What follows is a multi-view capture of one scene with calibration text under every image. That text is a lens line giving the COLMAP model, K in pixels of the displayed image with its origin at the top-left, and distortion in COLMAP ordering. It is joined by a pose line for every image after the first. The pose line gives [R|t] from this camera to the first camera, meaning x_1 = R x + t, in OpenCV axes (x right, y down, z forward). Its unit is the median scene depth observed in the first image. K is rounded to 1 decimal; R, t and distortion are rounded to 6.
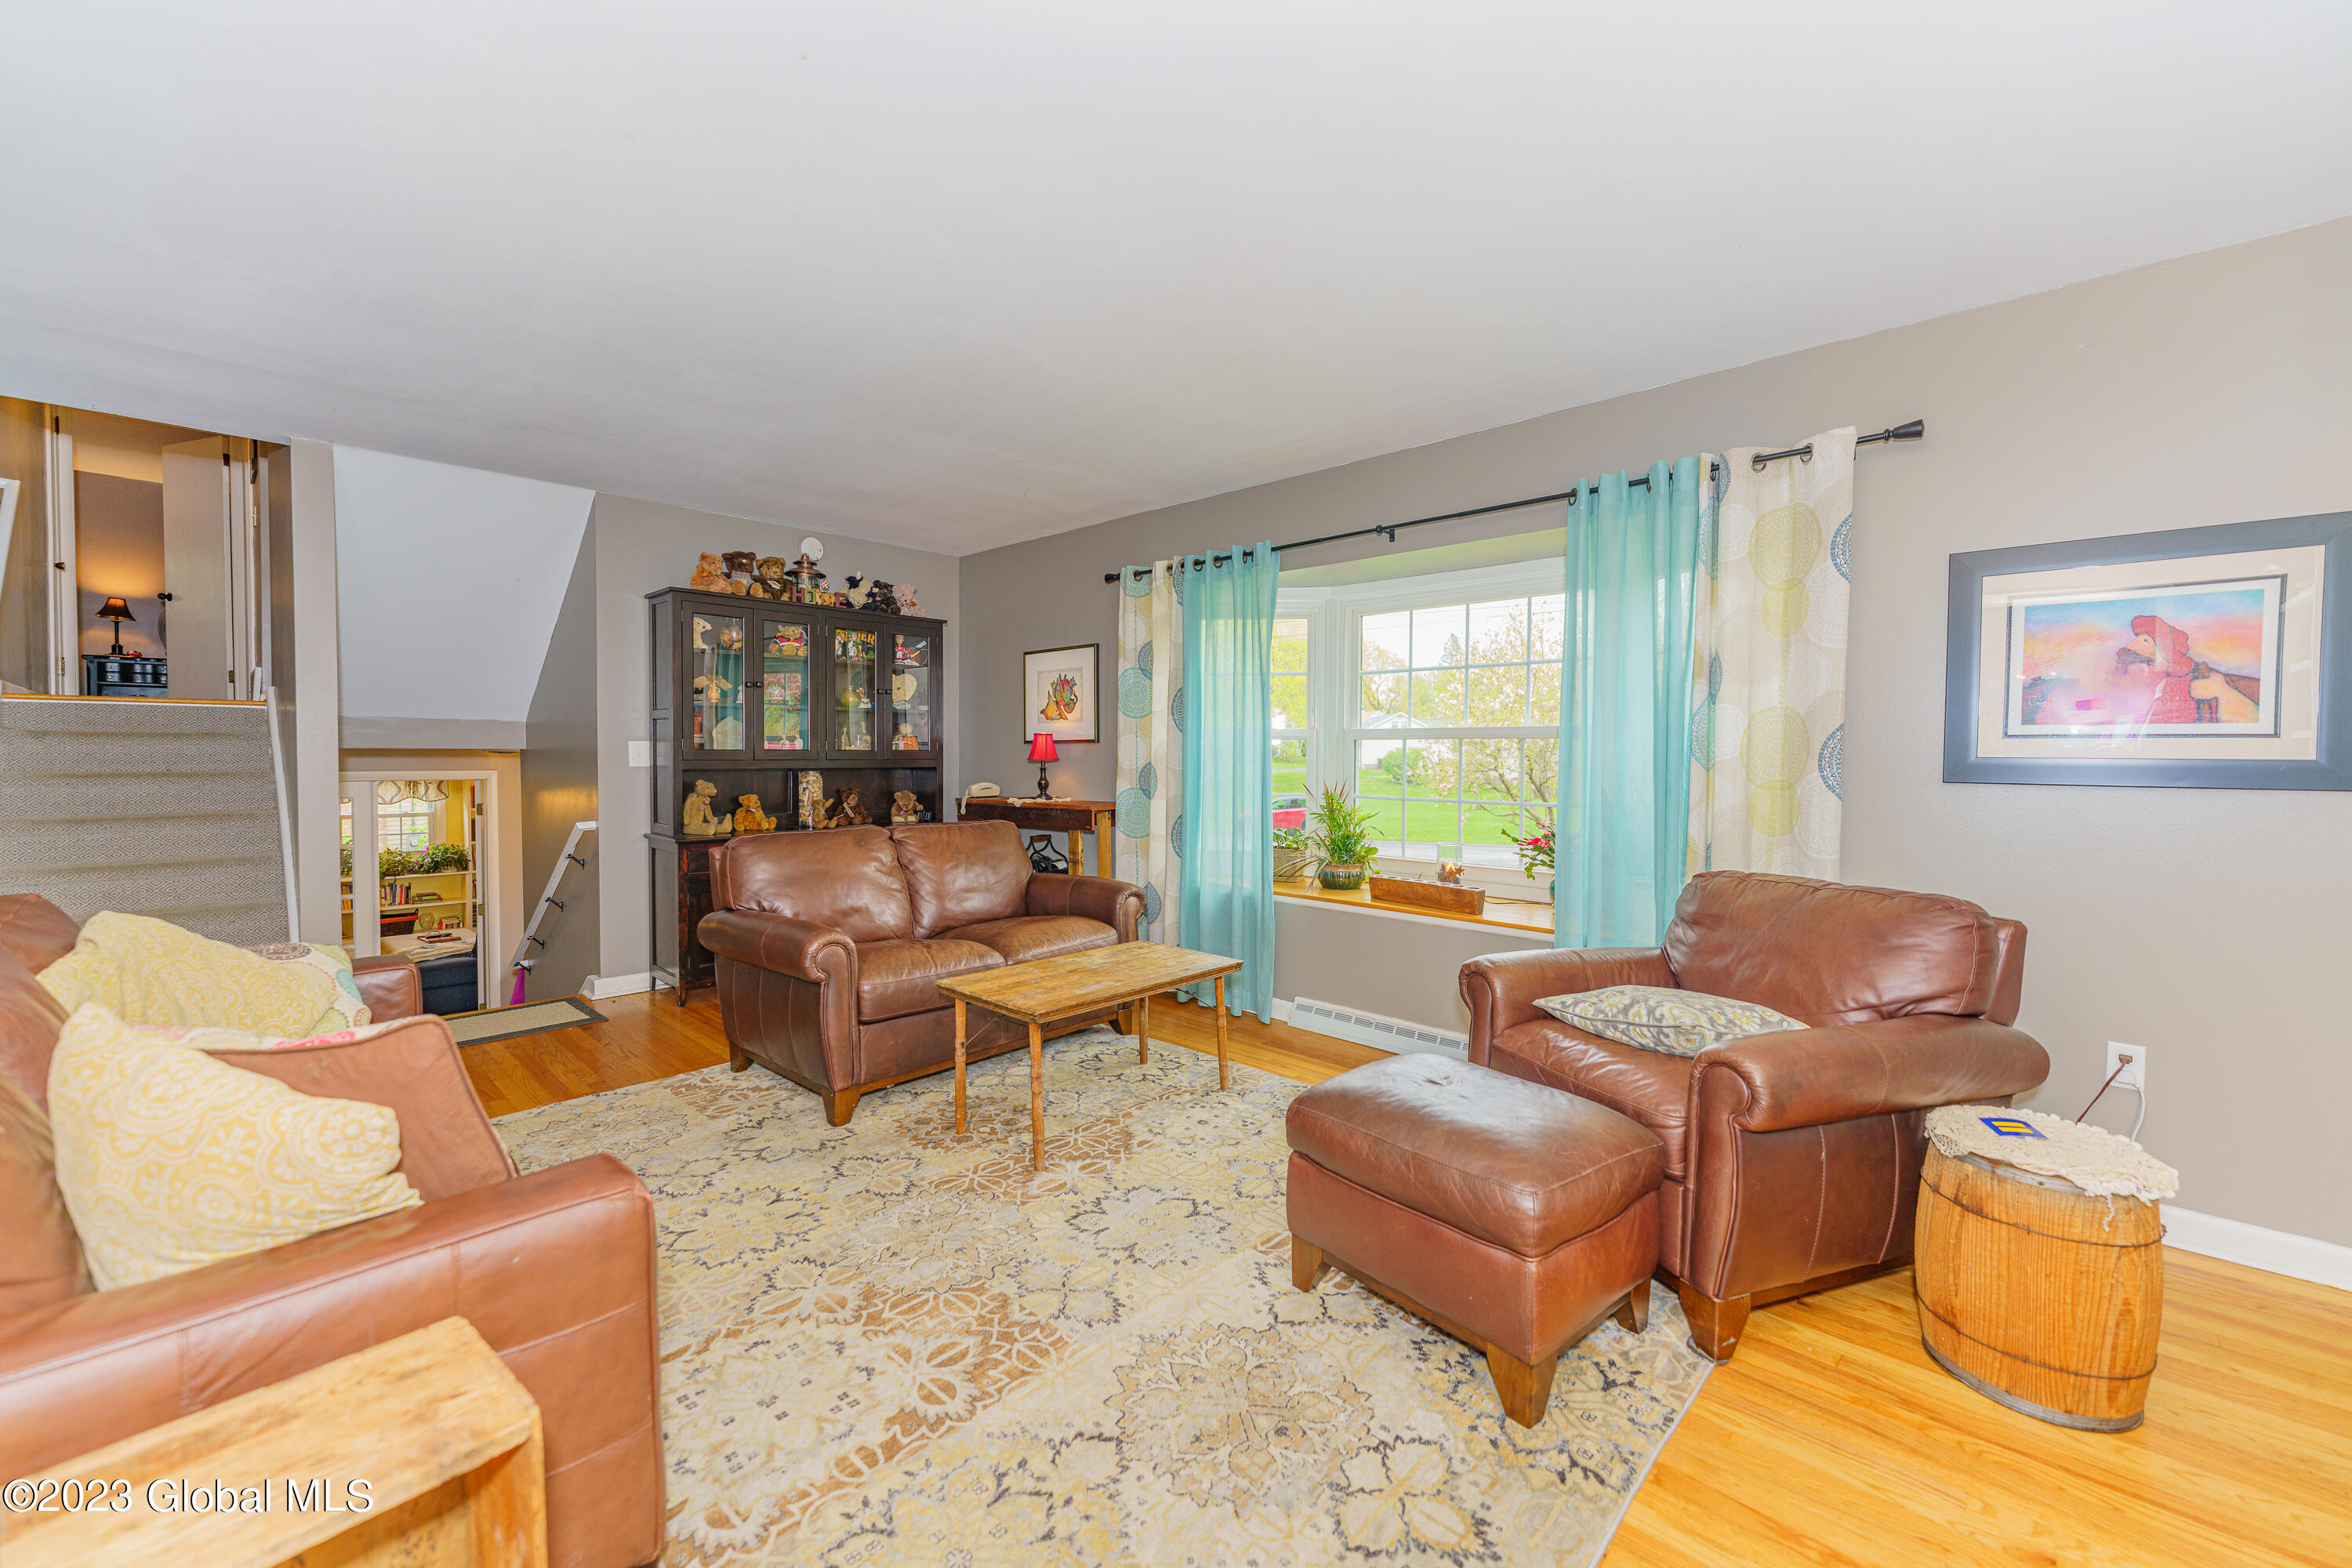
lens RADIAL K [[929.4, 0, 1173.1], [0, 929.4, 776.5], [0, 0, 1]] dist [0.004106, -0.000473]
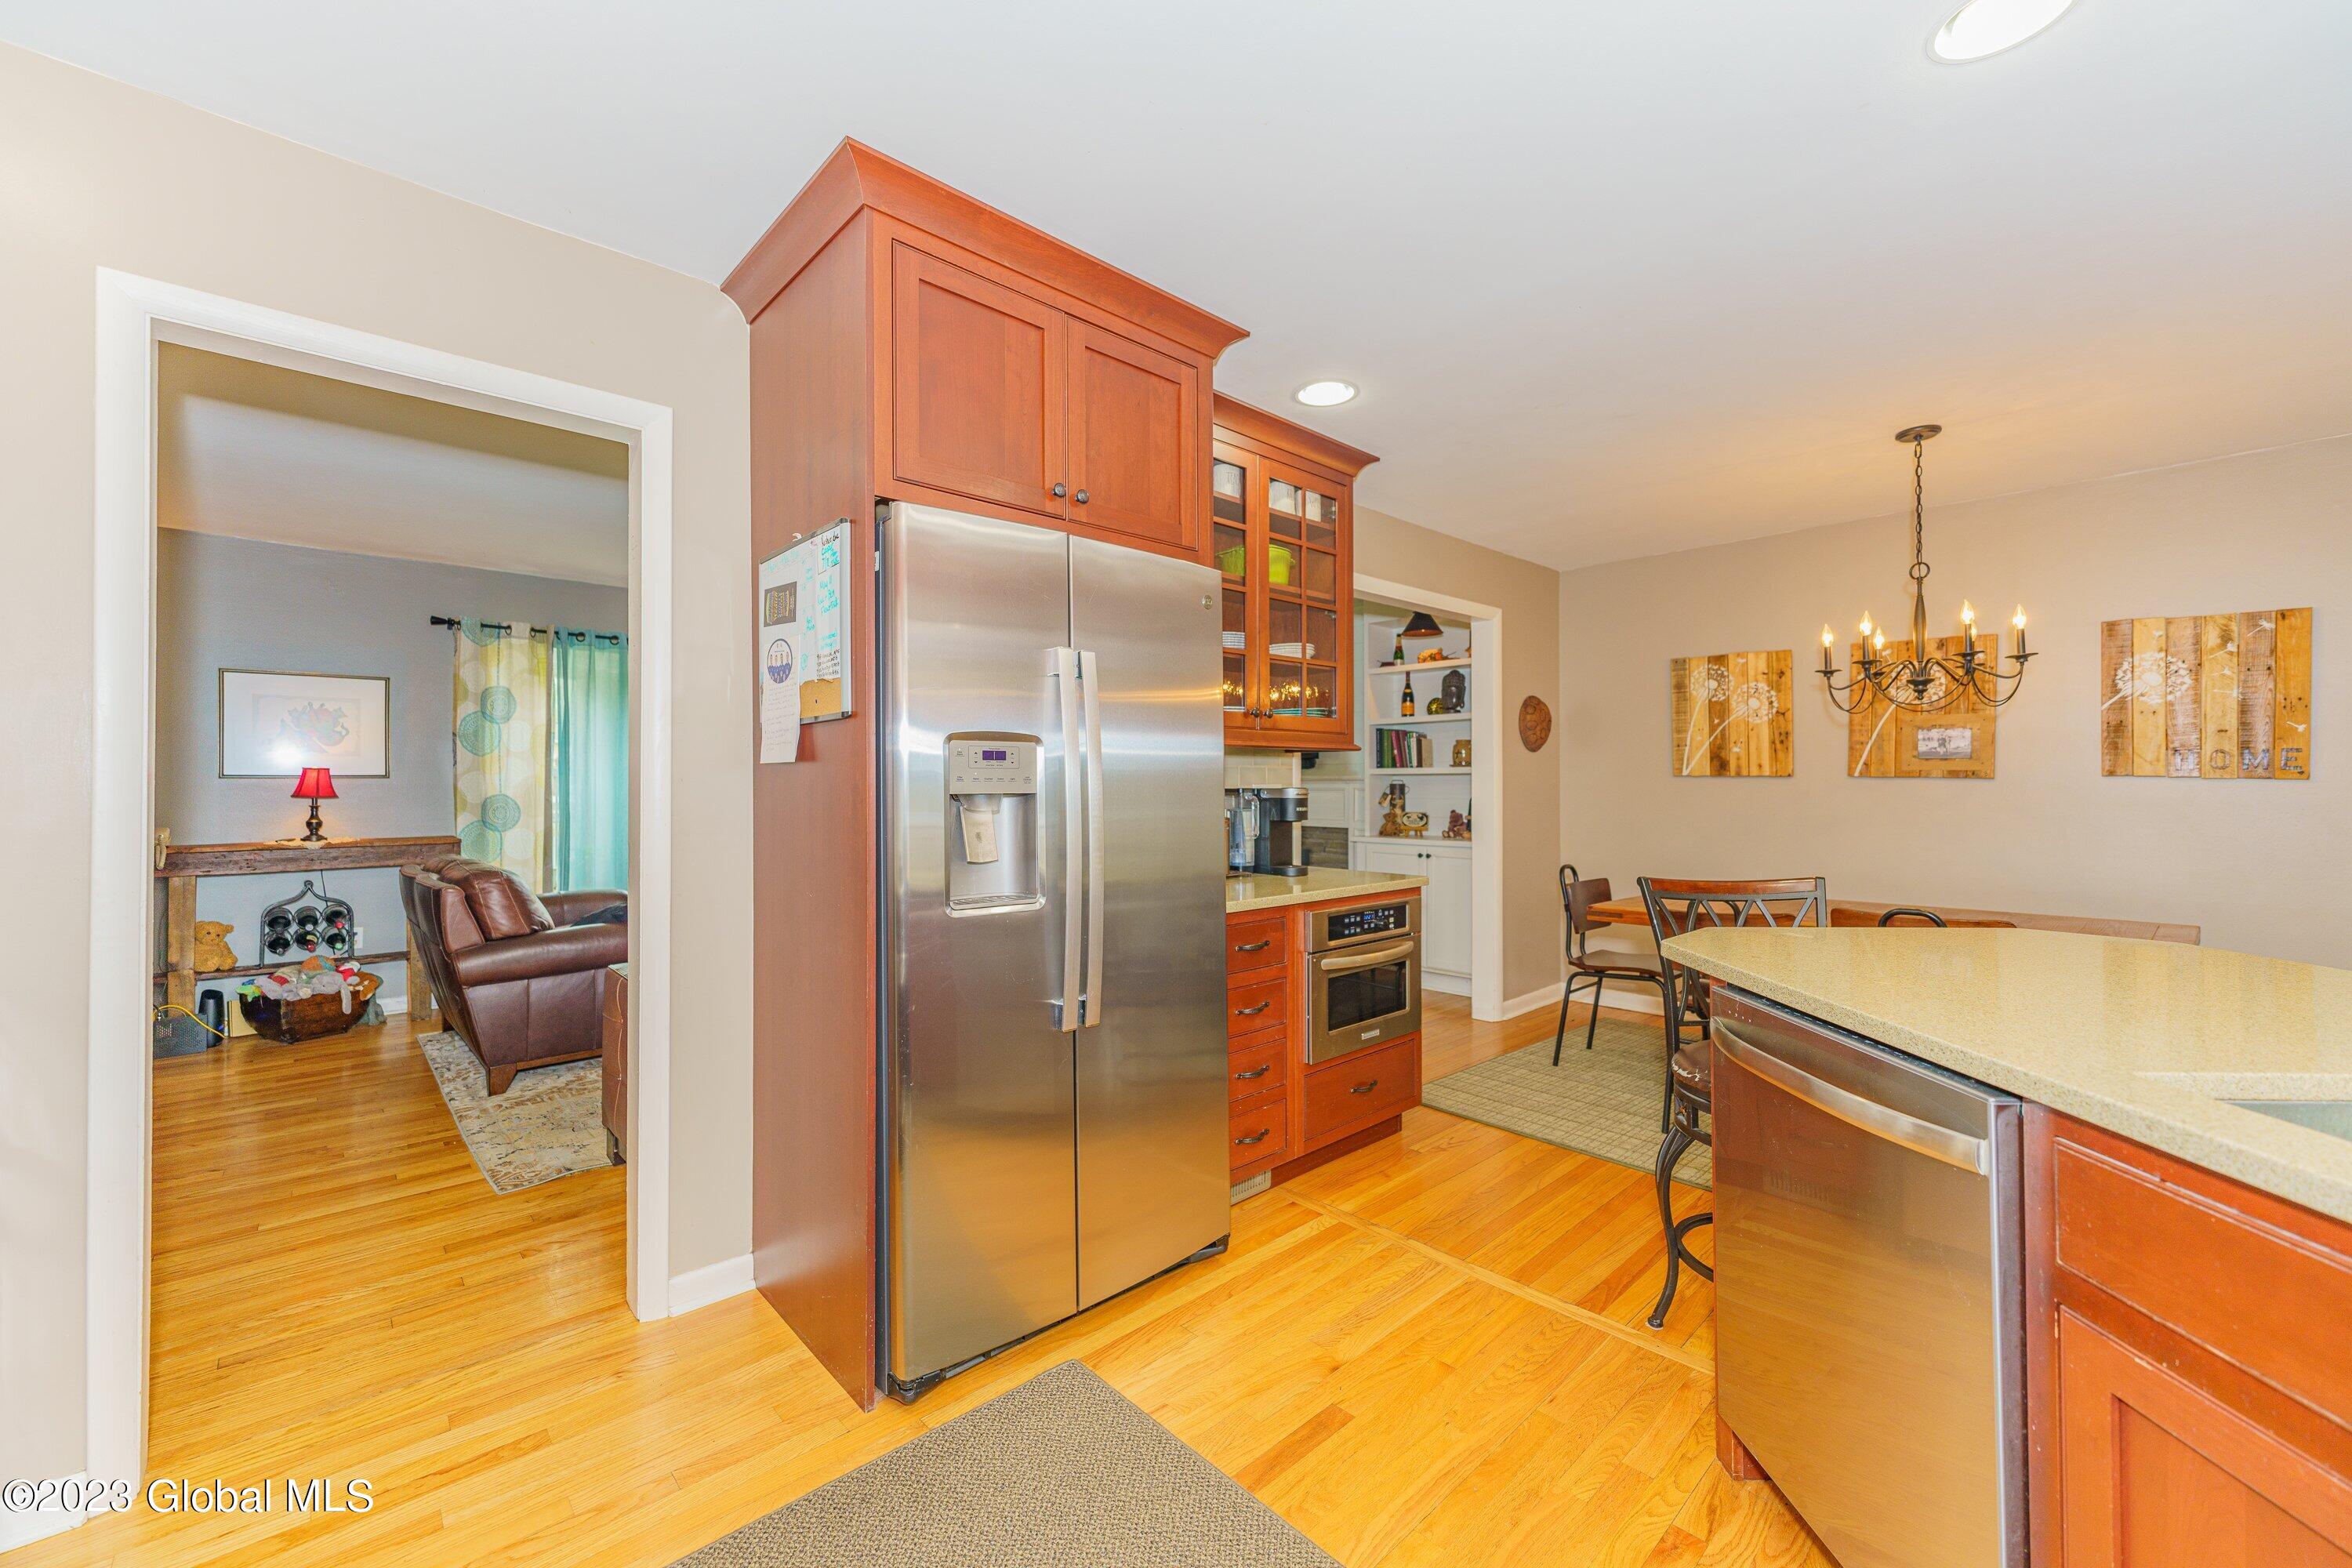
lens RADIAL K [[941.2, 0, 1178.4], [0, 941.2, 782.0], [0, 0, 1]] dist [0.006937, -0.002604]
pose [[0.067371, -0.003208, 0.997723, -1.843470], [0.023113, 0.999731, 0.001653, -0.026423], [-0.997460, 0.022949, 0.067427, 0.180846]]
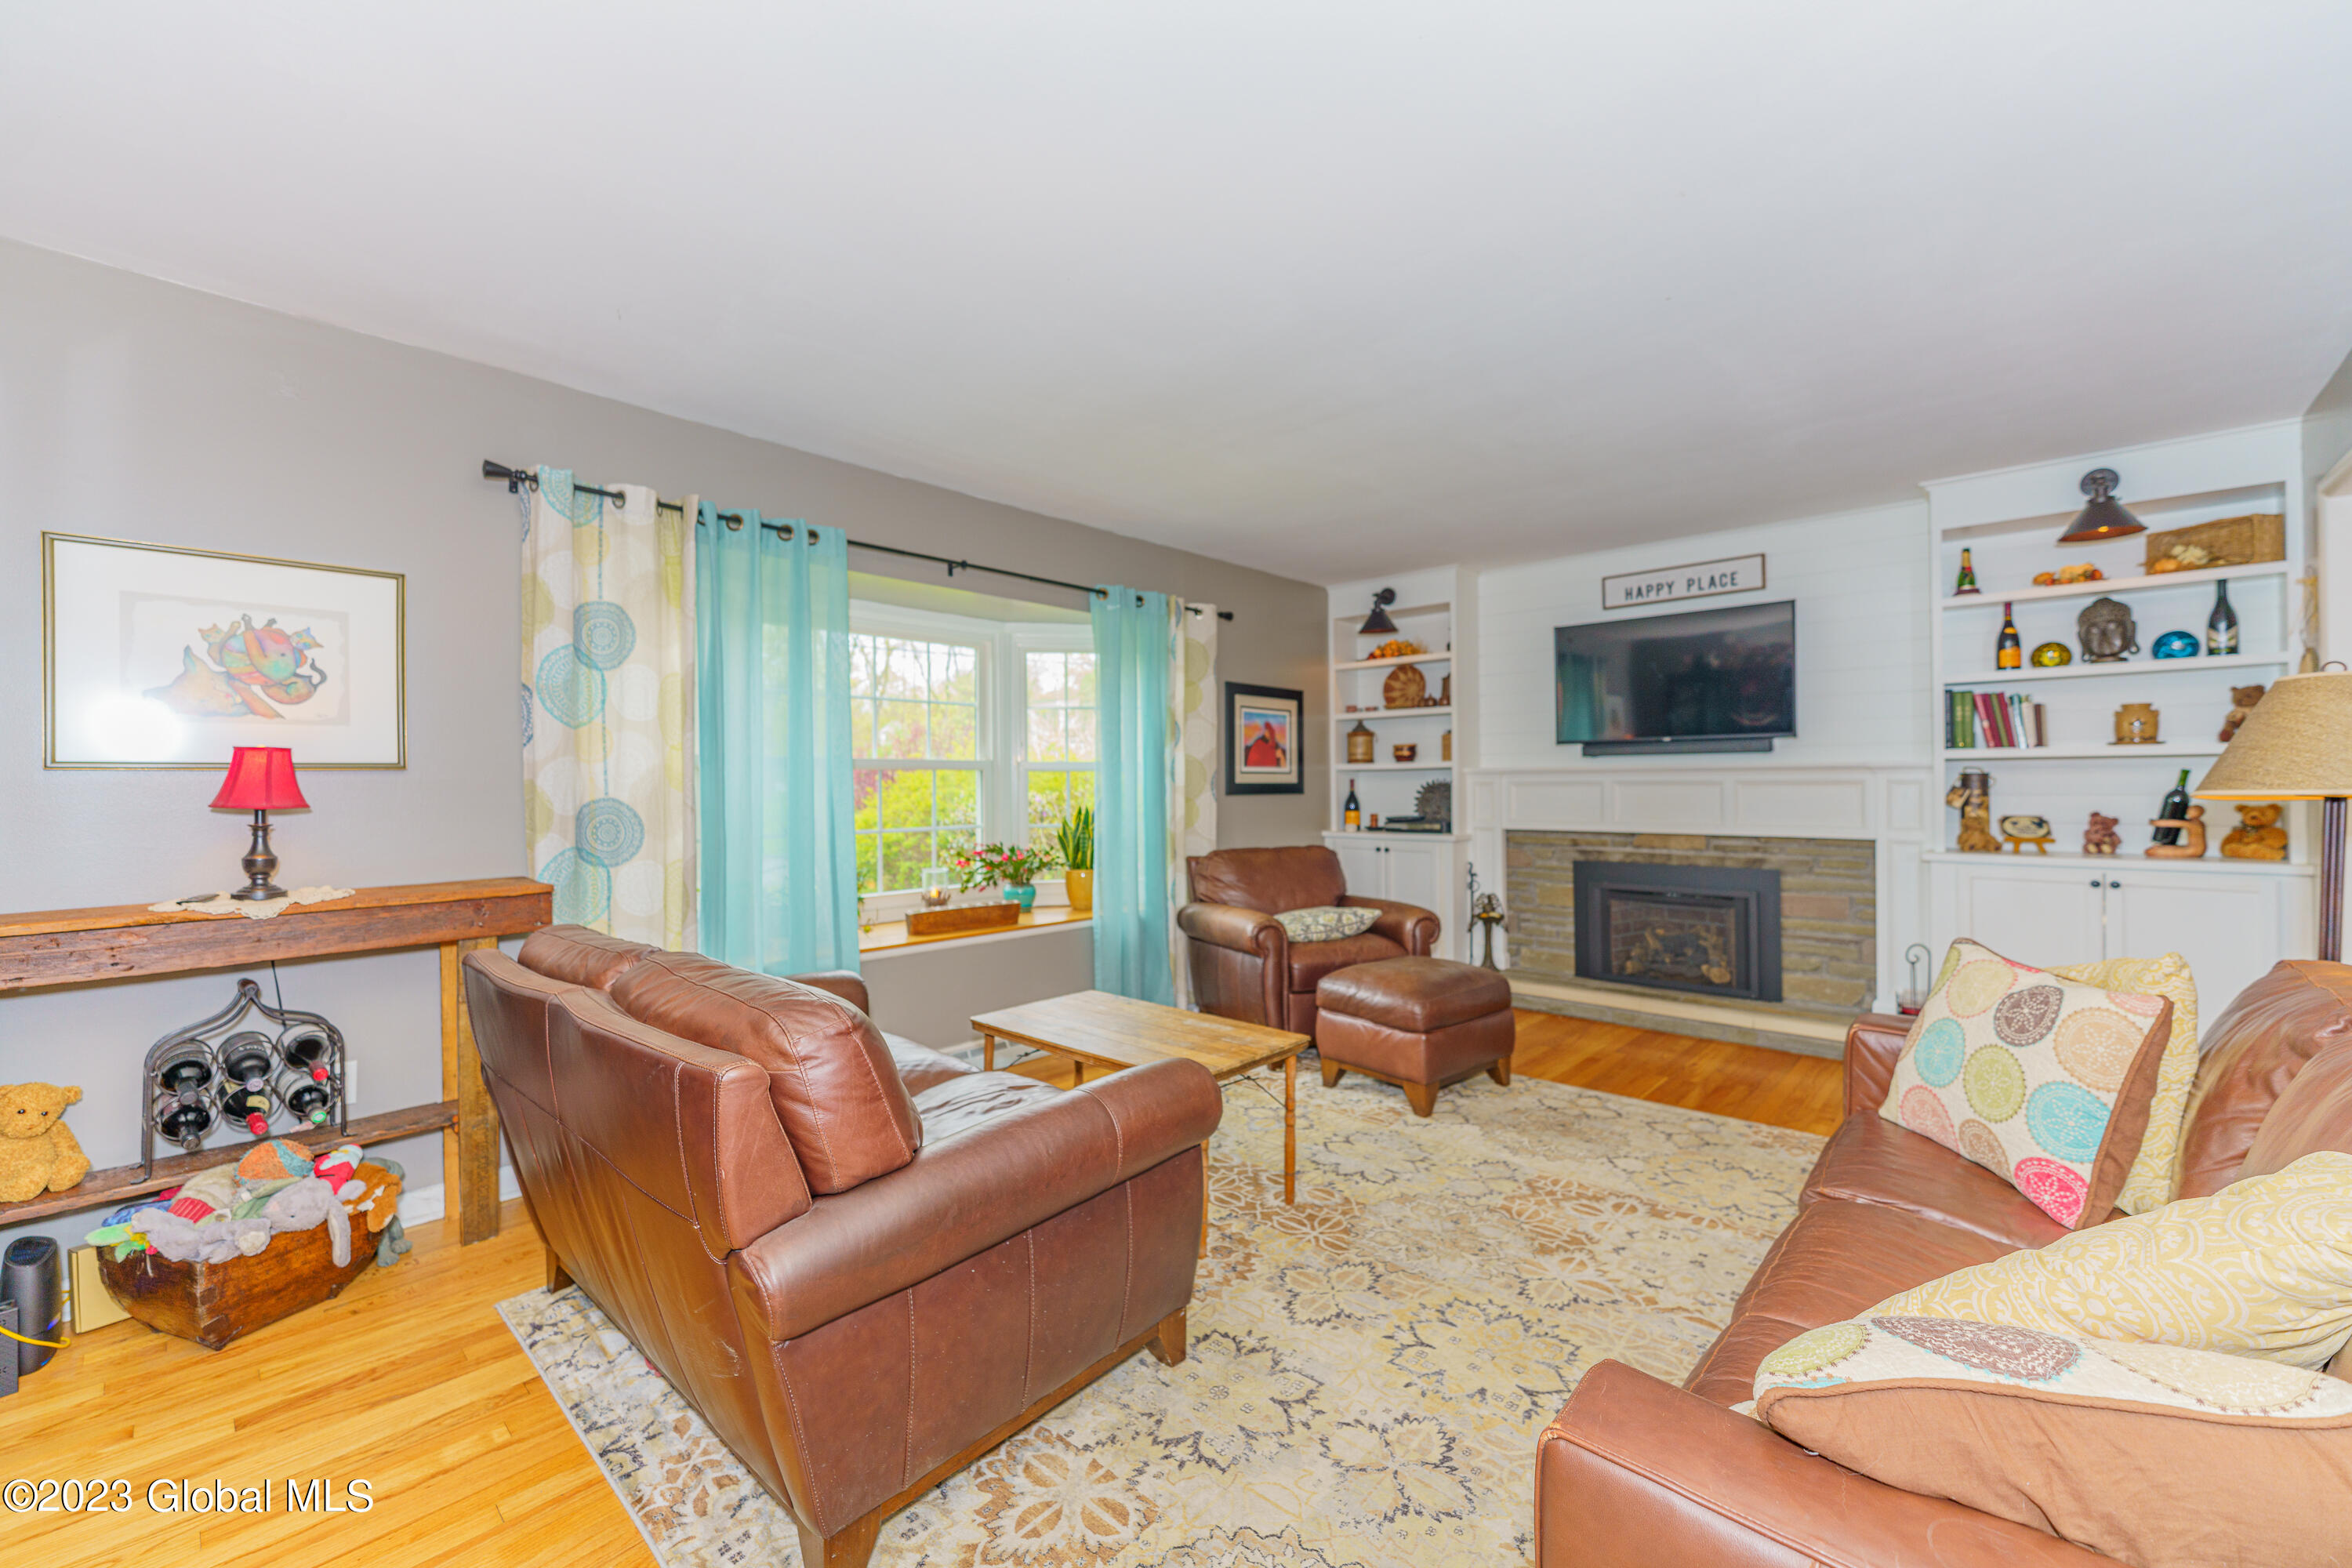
lens RADIAL K [[929.4, 0, 1170.0], [0, 929.4, 780.3], [0, 0, 1]] dist [0.004106, -0.000473]
pose [[-0.006545, -0.006568, 0.999957, -1.072389], [0.028470, 0.999572, 0.006752, -0.039571], [-0.999573, 0.028513, -0.006355, 1.055353]]
